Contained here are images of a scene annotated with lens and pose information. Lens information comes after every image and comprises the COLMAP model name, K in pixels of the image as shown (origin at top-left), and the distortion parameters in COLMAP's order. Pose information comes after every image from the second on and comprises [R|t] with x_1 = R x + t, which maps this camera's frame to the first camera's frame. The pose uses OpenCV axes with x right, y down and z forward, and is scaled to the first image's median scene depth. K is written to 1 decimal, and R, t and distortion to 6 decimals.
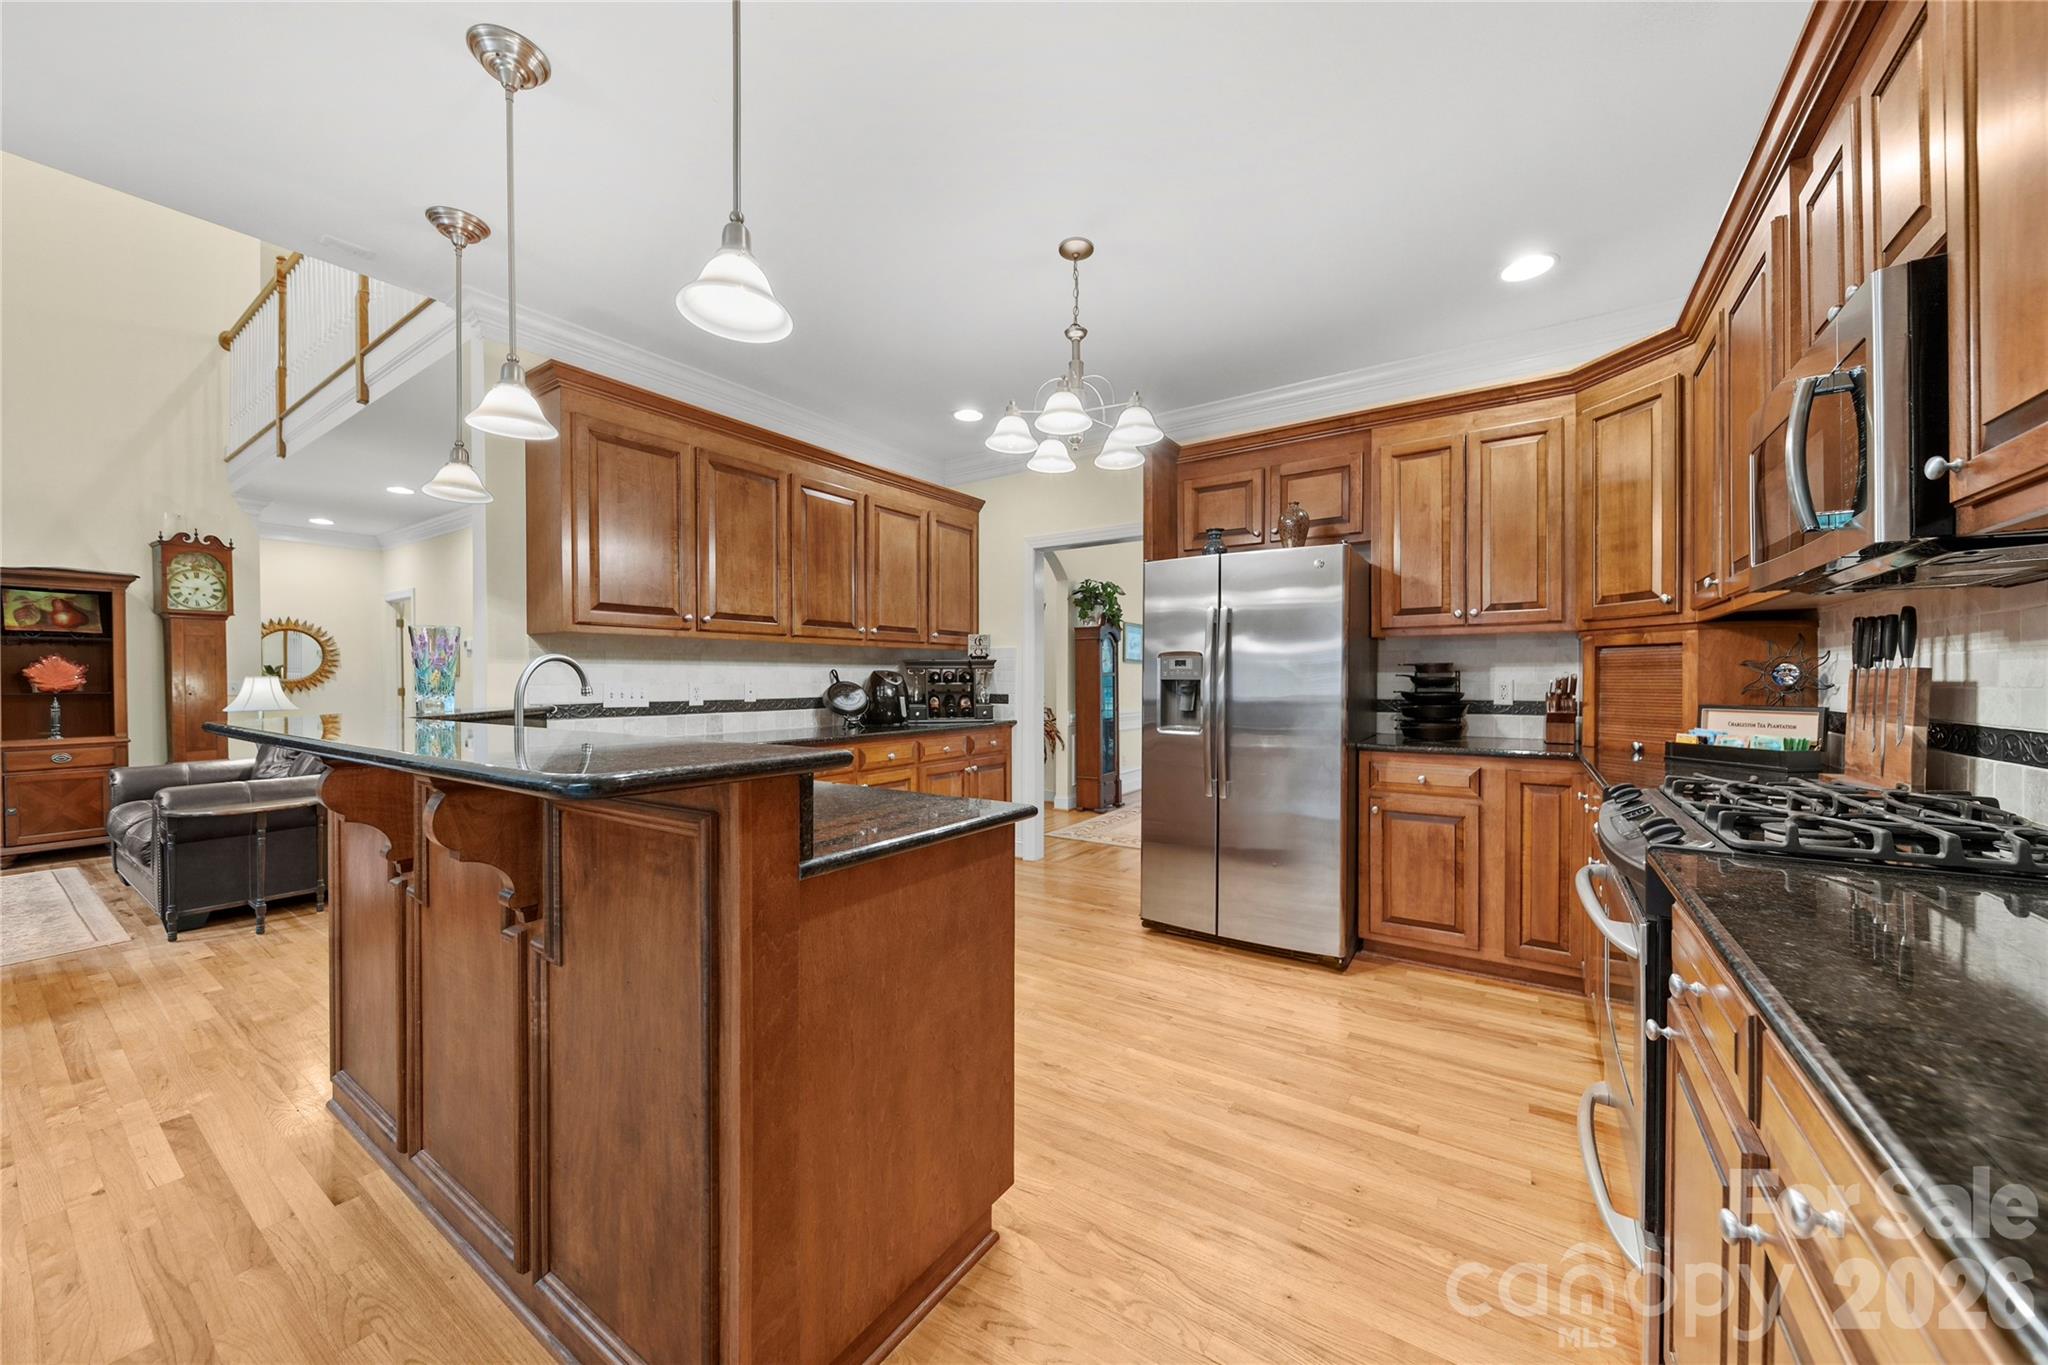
lens RADIAL K [[735.4, 0, 1034.9], [0, 735.4, 684.6], [0, 0, 1]] dist [-0.000406, -0.000272]
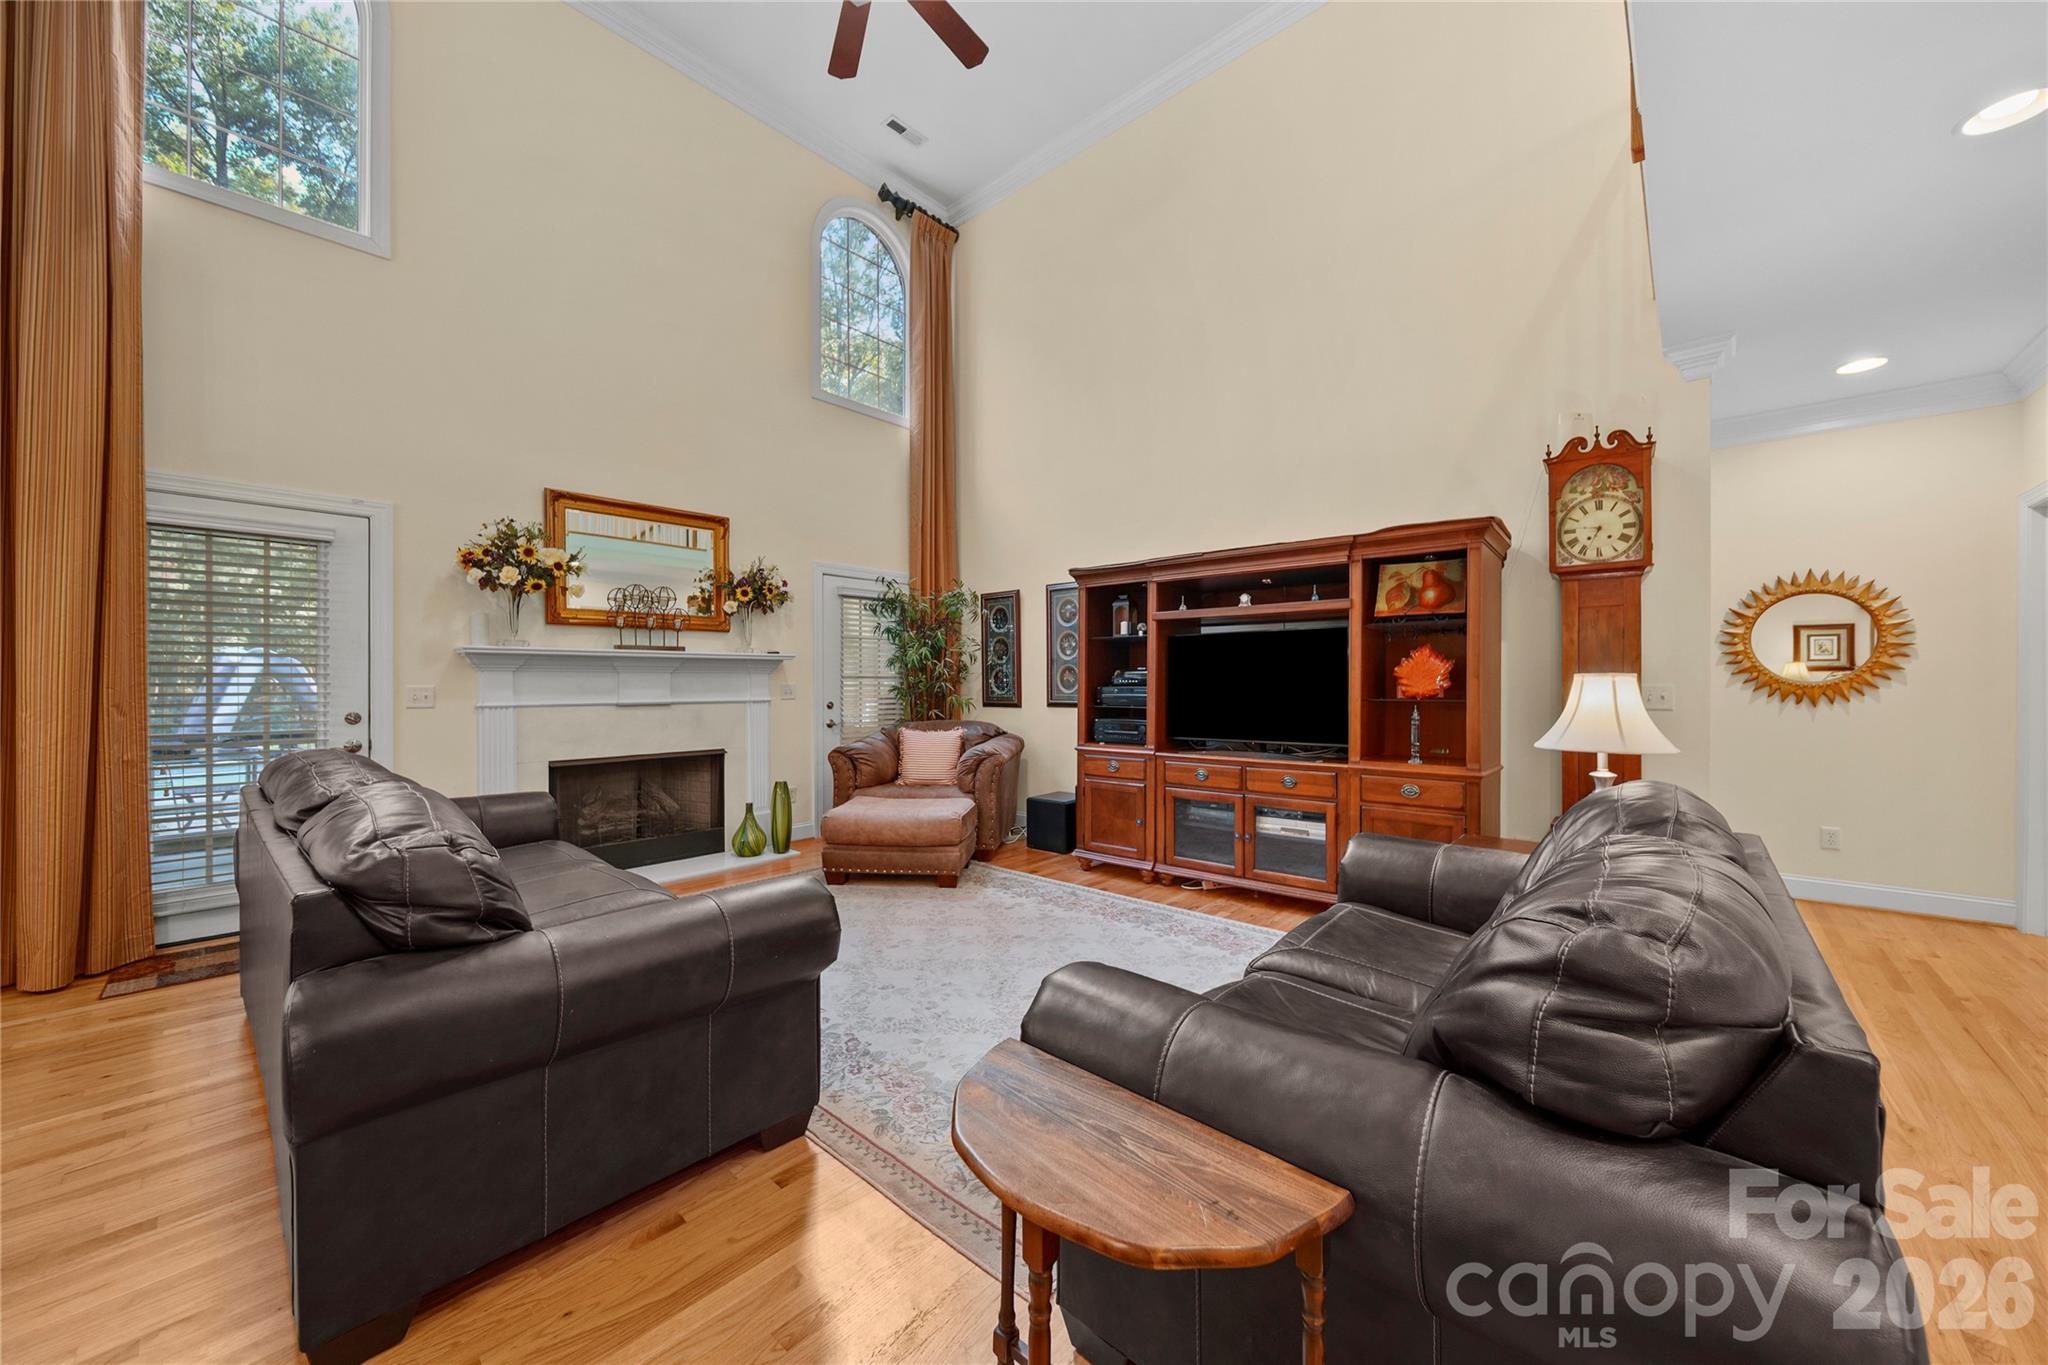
lens RADIAL K [[735.4, 0, 1034.9], [0, 735.4, 684.6], [0, 0, 1]] dist [-0.000406, -0.000272]
pose [[-0.134072, 0.004627, -0.990961, -0.543841], [-0.008485, 0.999947, 0.005817, -0.004008], [0.990935, 0.009188, -0.134025, 0.696877]]
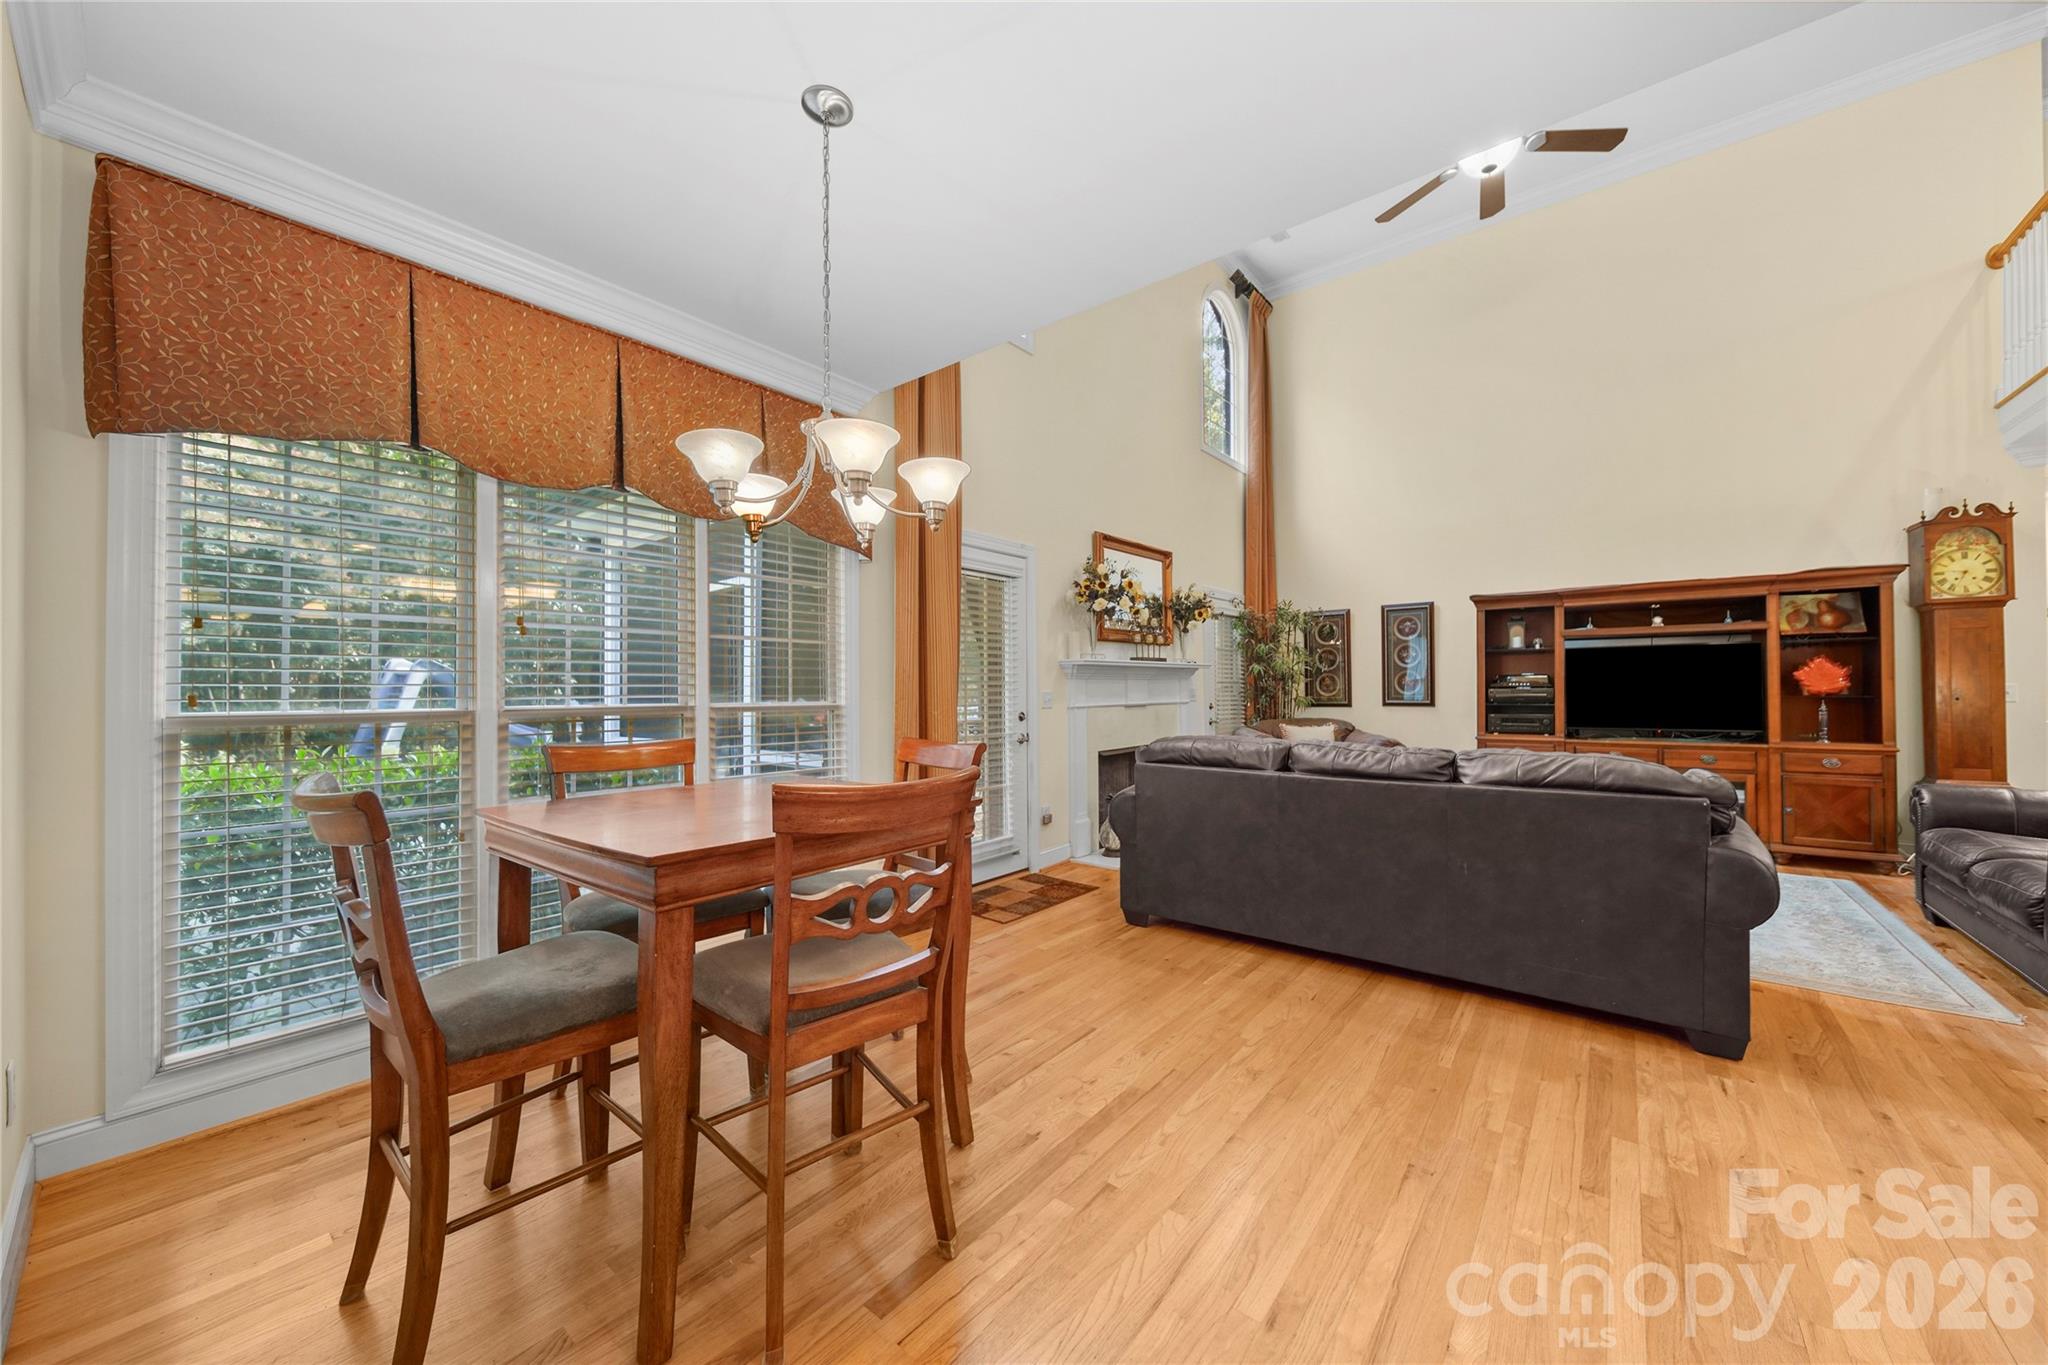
lens RADIAL K [[735.4, 0, 1034.9], [0, 735.4, 684.6], [0, 0, 1]] dist [-0.000406, -0.000272]
pose [[-0.080193, -0.003717, -0.996772, -0.259338], [-0.002661, 0.999990, -0.003515, 0.002471], [0.996776, 0.002371, -0.080202, 0.026770]]
